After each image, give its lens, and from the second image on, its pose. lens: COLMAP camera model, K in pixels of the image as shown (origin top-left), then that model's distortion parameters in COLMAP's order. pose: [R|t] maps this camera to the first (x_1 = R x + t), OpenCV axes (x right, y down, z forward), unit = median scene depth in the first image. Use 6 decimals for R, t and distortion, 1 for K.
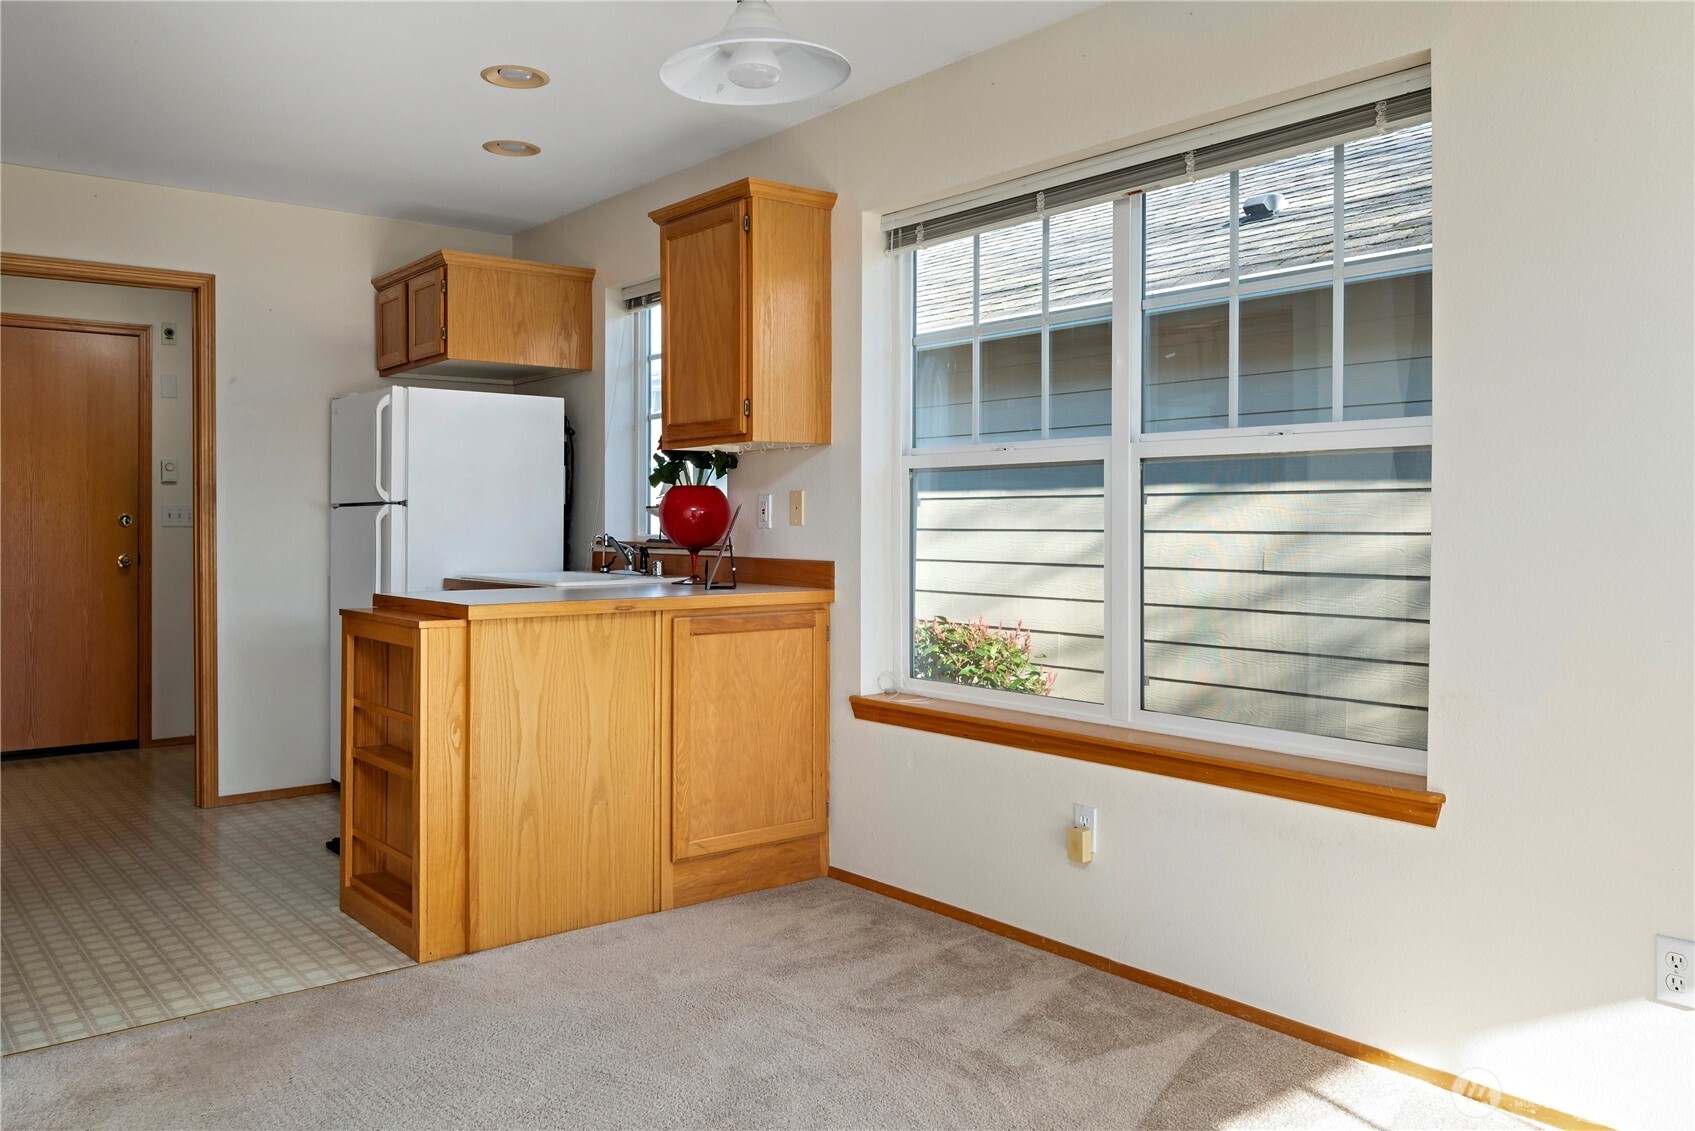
lens RADIAL K [[1309.5, 0, 851.8], [0, 1309.5, 522.2], [0, 0, 1]] dist [-0.000091, -0.001618]
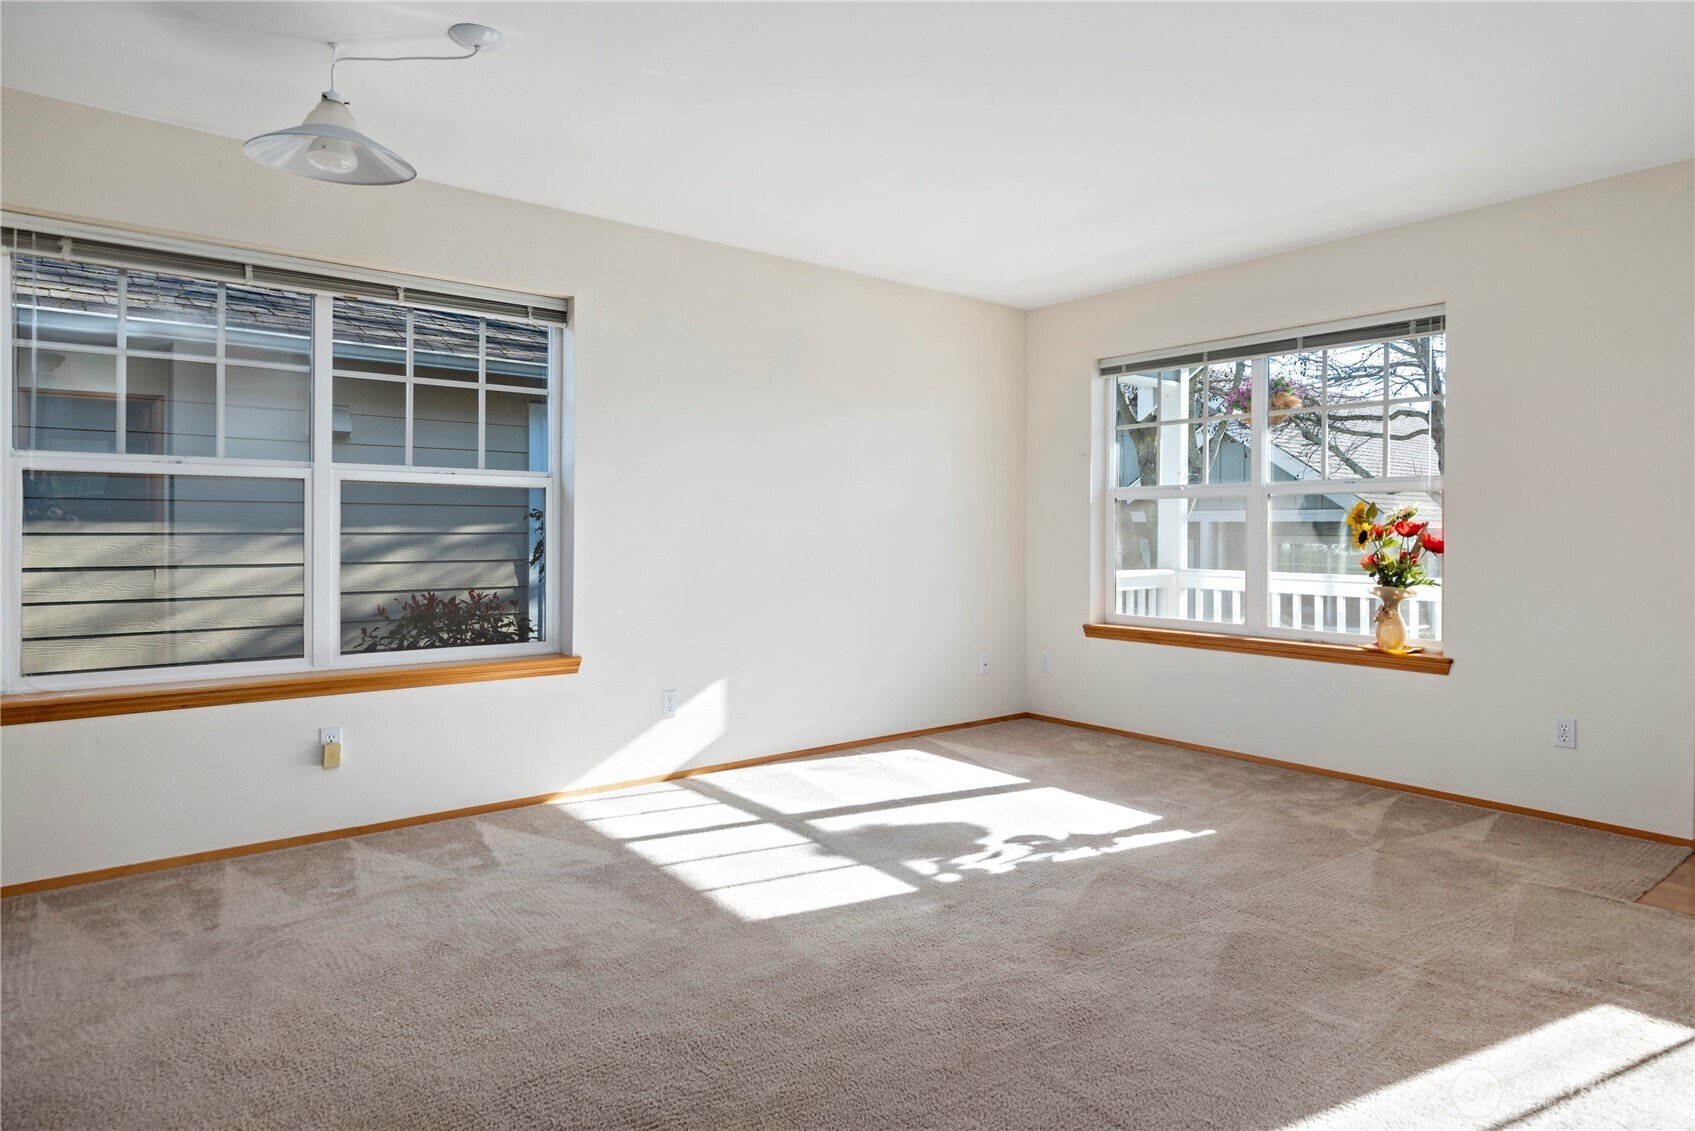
lens RADIAL K [[978.6, 0, 856.6], [0, 978.6, 532.5], [0, 0, 1]] dist [0.000839, -0.000001]
pose [[-0.007250, -0.001590, 0.999972, -0.710321], [-0.004350, 0.999989, 0.001559, 0.003983], [-0.999964, -0.004338, -0.007257, 0.365572]]
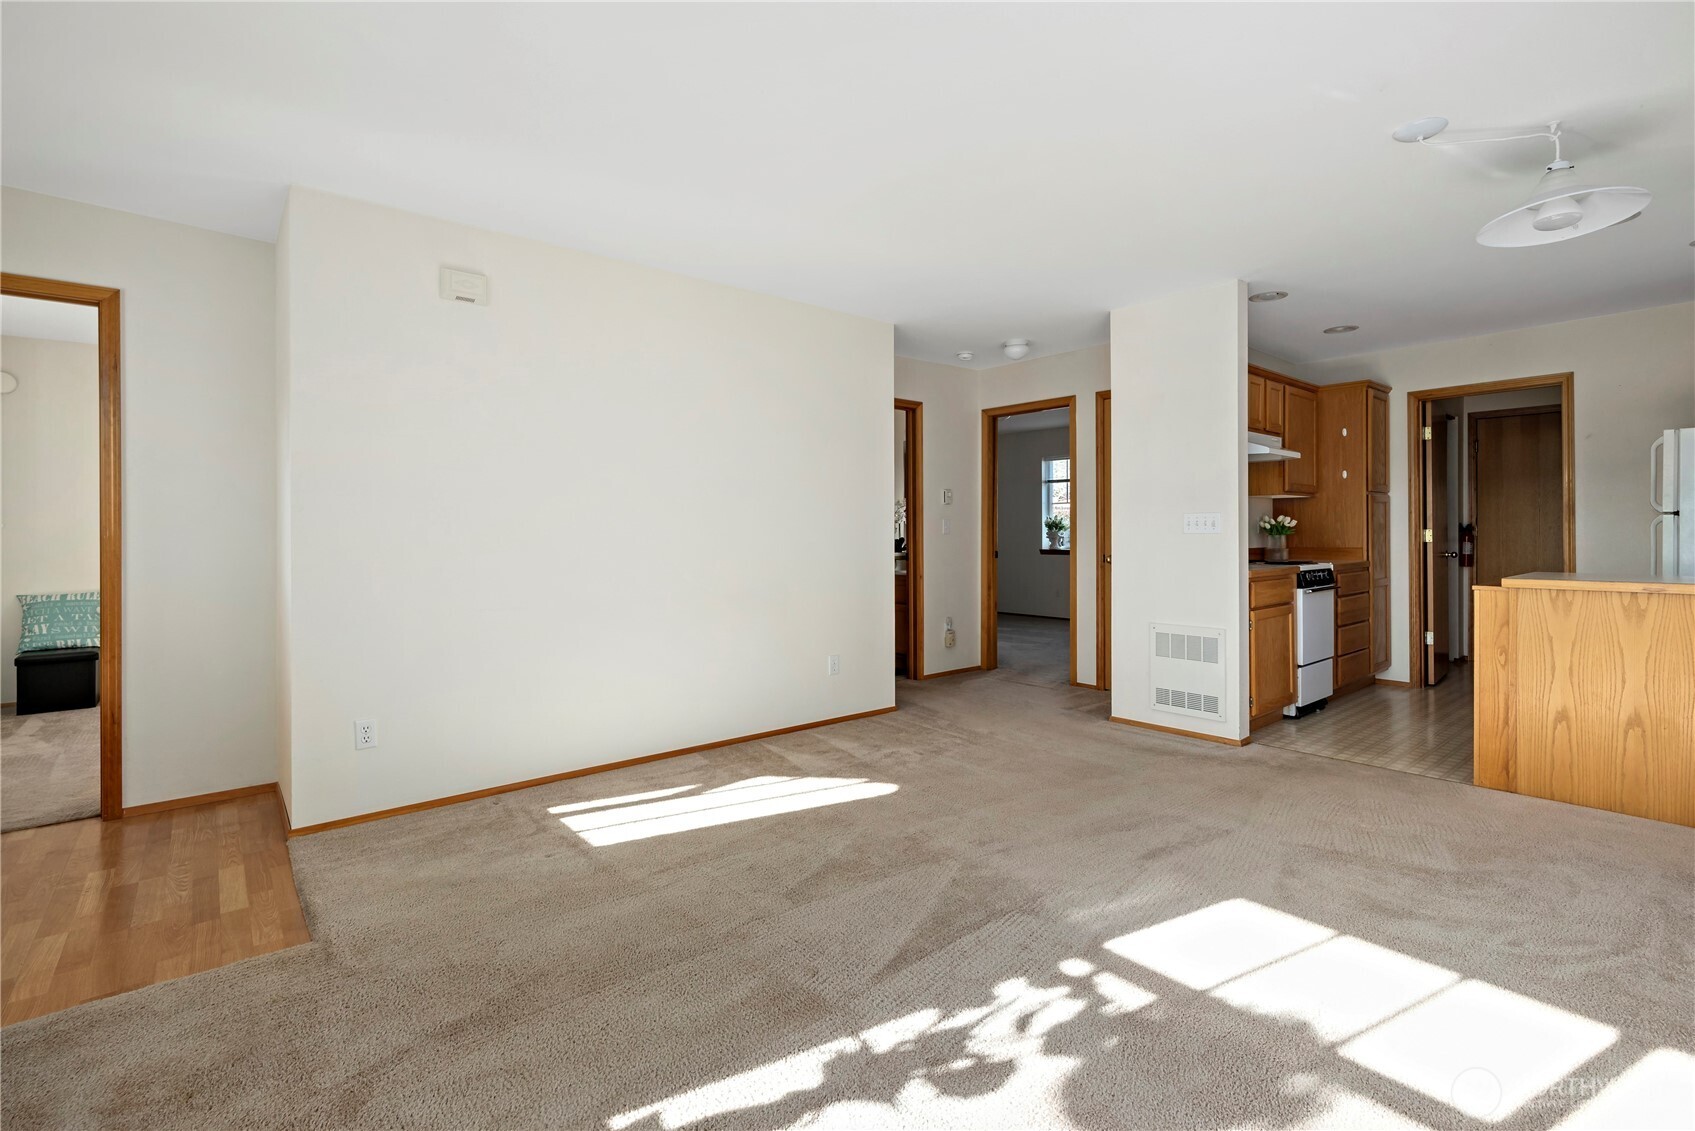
lens RADIAL K [[783.1, 0, 869.3], [0, 783.1, 530.3], [0, 0, 1]] dist [0.001487, 0.000181]
pose [[0.036496, -0.000824, -0.999333, 0.540386], [0.001565, 0.999998, -0.000767, 0.002897], [0.999333, -0.001536, 0.036497, 0.140660]]
